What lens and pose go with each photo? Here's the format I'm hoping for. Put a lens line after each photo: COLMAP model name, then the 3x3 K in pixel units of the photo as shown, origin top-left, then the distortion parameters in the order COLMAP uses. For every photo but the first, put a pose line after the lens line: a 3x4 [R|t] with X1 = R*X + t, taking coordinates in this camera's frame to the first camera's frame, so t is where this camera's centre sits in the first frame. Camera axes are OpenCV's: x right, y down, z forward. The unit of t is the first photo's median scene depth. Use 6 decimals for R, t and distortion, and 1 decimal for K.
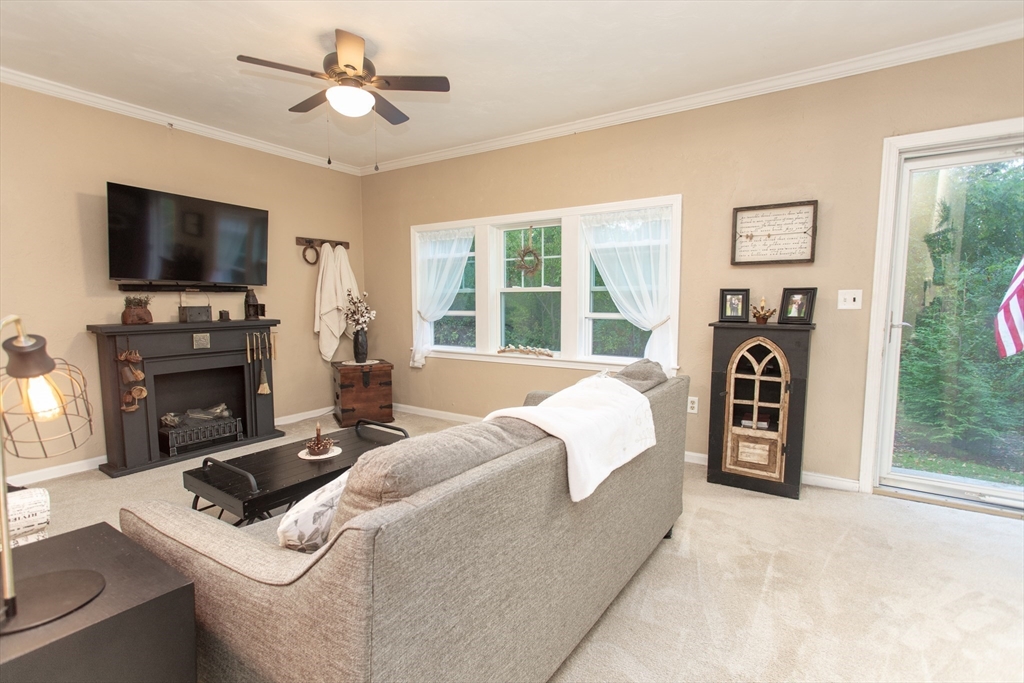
lens RADIAL K [[486.2, 0, 510.5], [0, 486.2, 348.6], [0, 0, 1]] dist [0.008802, 0.000966]
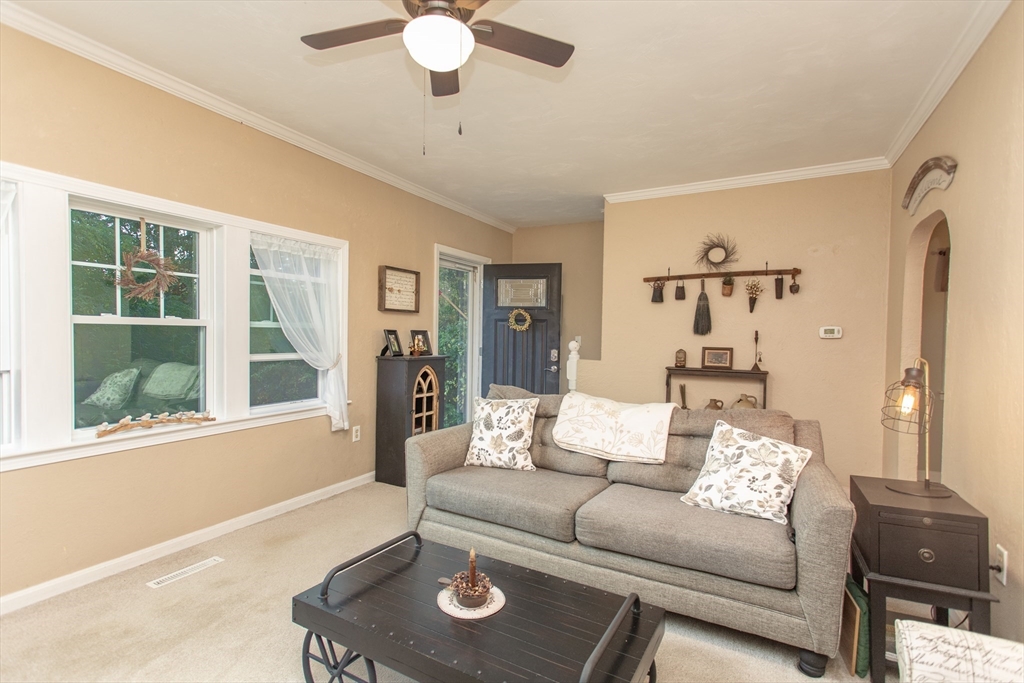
lens RADIAL K [[486.2, 0, 510.5], [0, 486.2, 348.6], [0, 0, 1]] dist [0.008802, 0.000966]
pose [[-0.083340, -0.027057, 0.996154, -0.821631], [0.089373, 0.995400, 0.034514, -0.090560], [-0.992505, 0.091906, -0.080539, 0.803196]]
